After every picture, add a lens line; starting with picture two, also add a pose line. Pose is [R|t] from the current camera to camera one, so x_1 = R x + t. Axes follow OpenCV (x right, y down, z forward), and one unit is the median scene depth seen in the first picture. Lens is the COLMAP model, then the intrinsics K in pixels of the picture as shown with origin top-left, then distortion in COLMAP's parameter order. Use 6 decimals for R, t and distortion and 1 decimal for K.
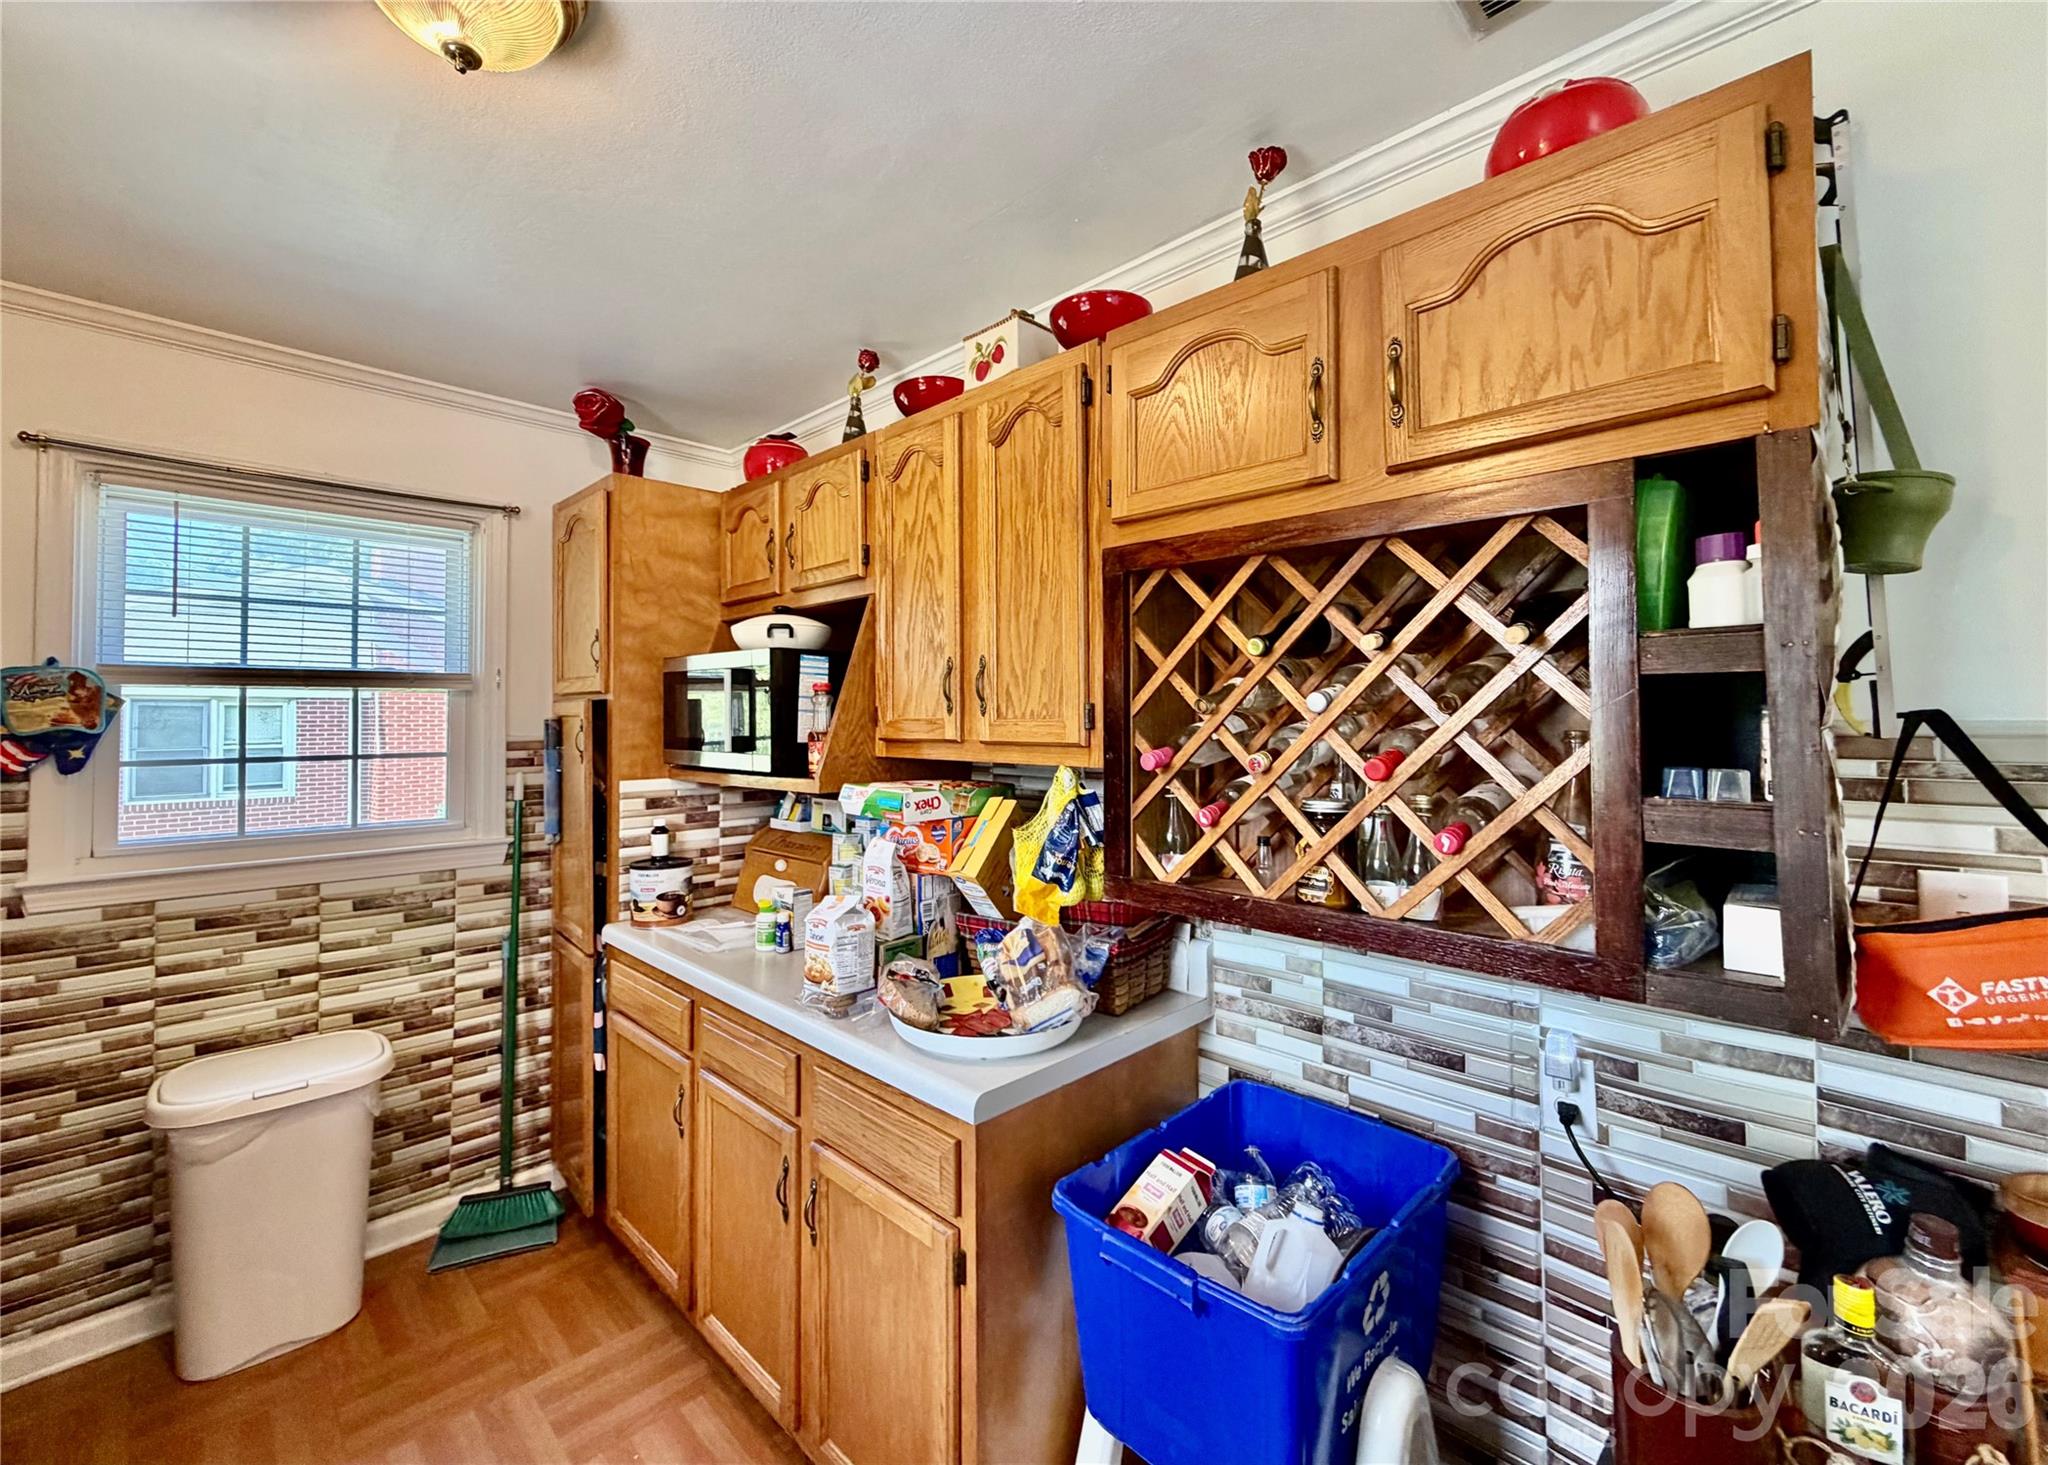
lens RADIAL K [[849.7, 0, 1018.9], [0, 849.7, 698.0], [0, 0, 1]] dist [-0.000650, 0.000127]
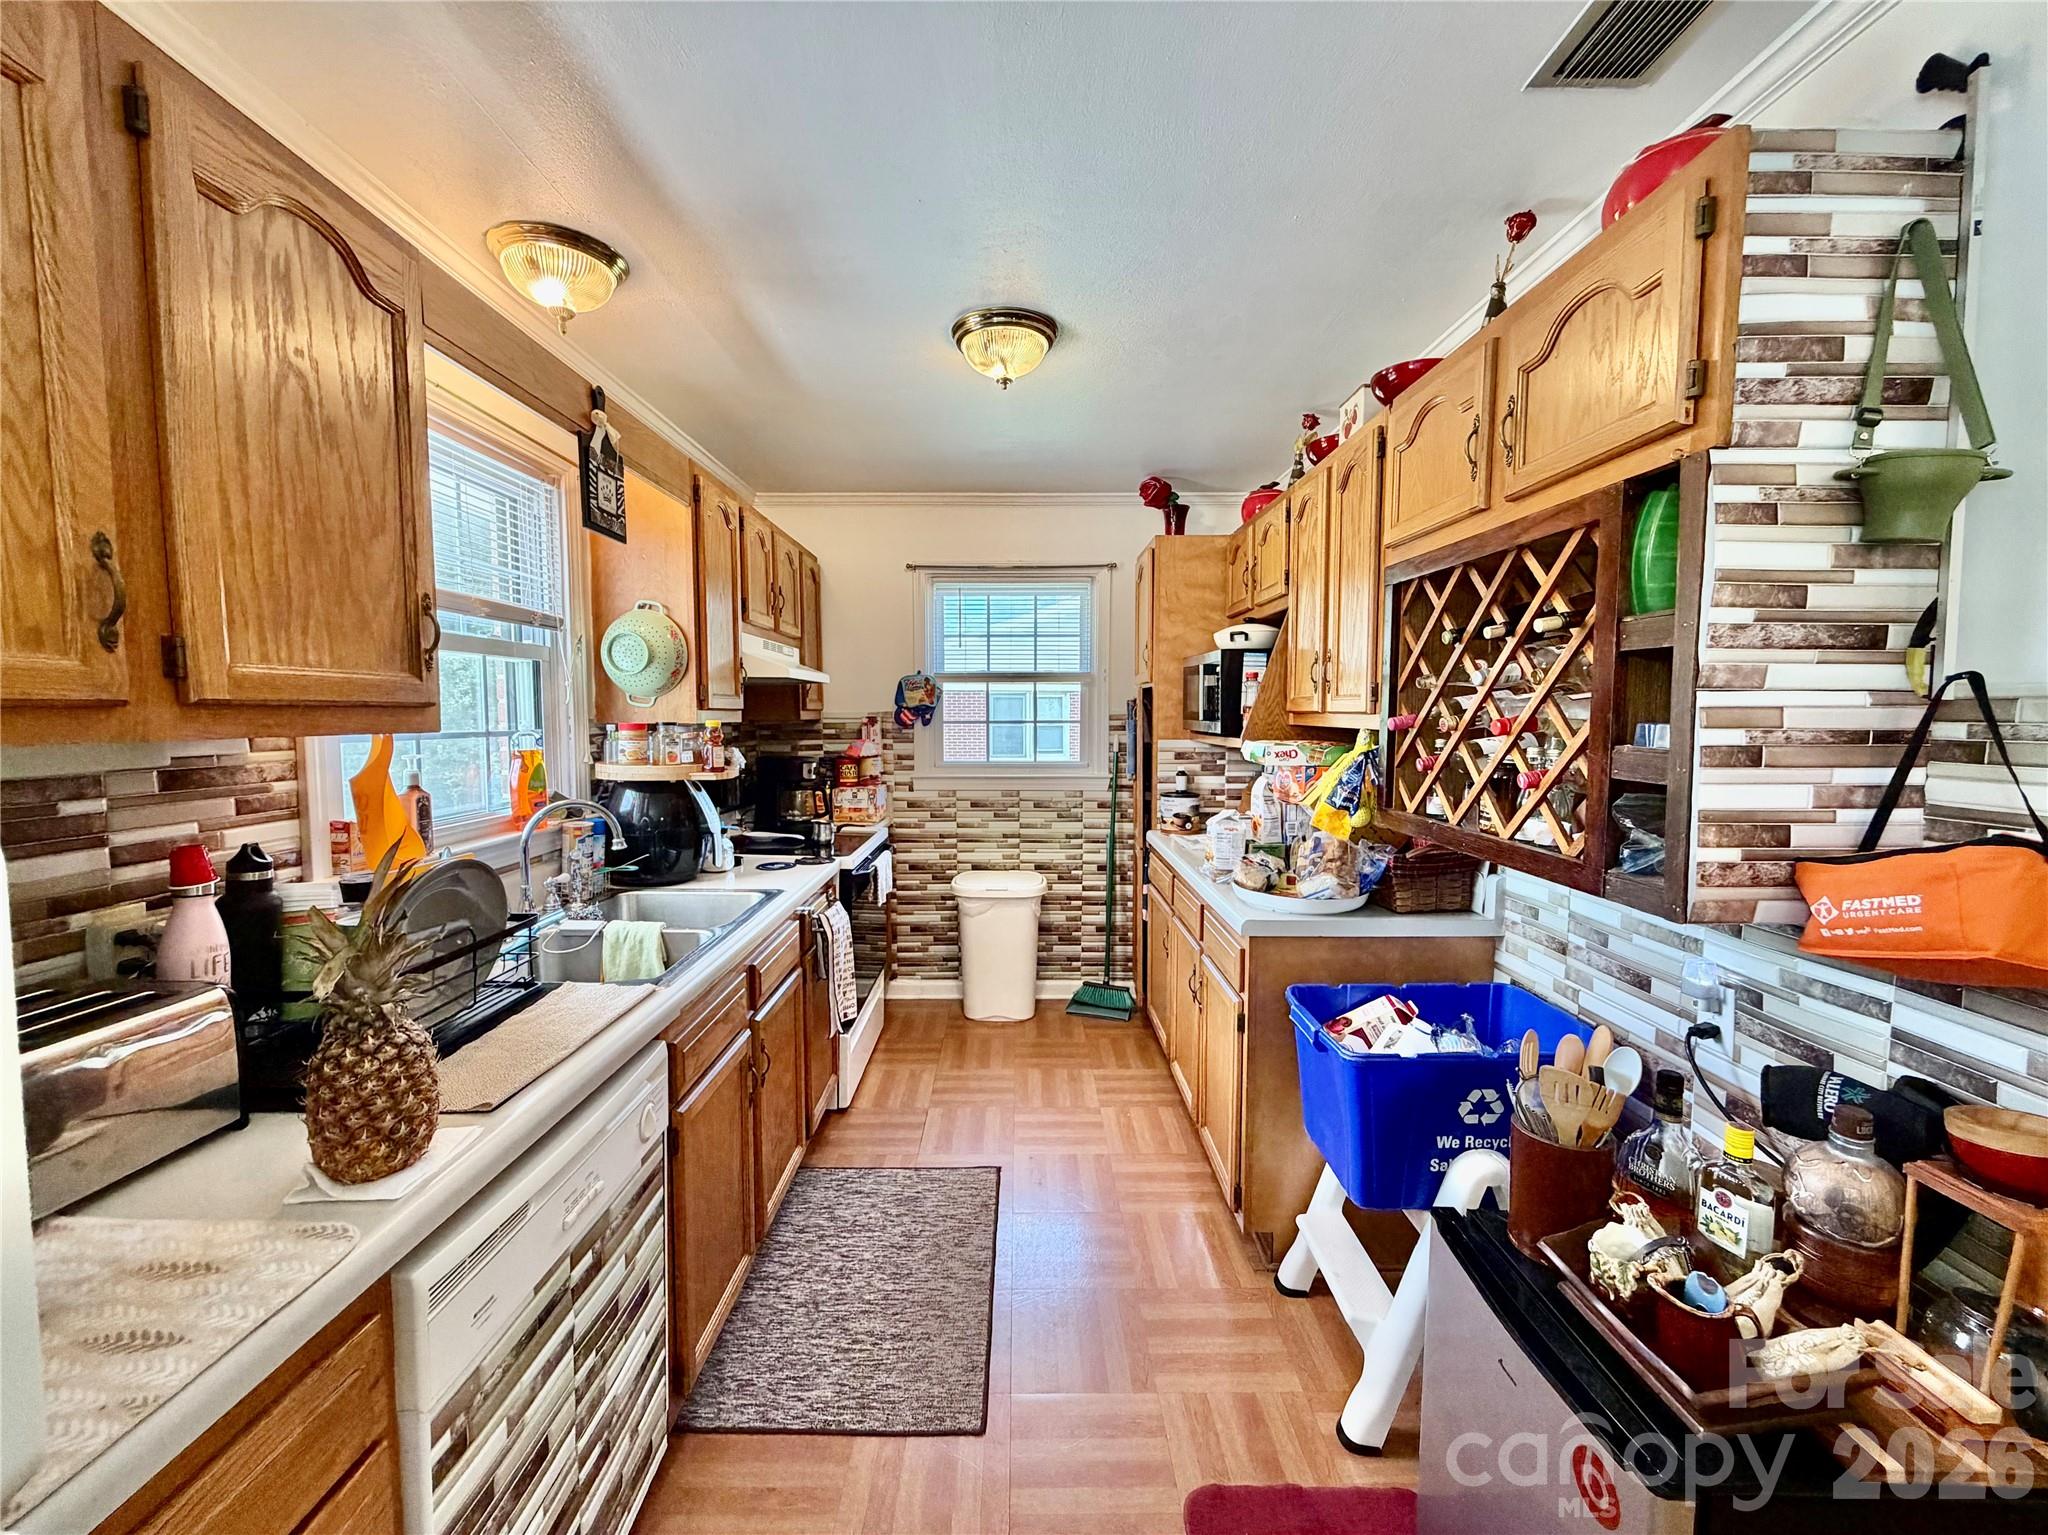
lens RADIAL K [[839.6, 0, 1021.8], [0, 839.6, 767.8], [0, 0, 1]] dist [-0.000629, 0.000375]
pose [[0.703956, 0.052688, -0.708286, 0.517741], [0.014352, 0.995986, 0.088354, 0.012068], [0.710098, -0.072363, 0.700374, -0.290056]]
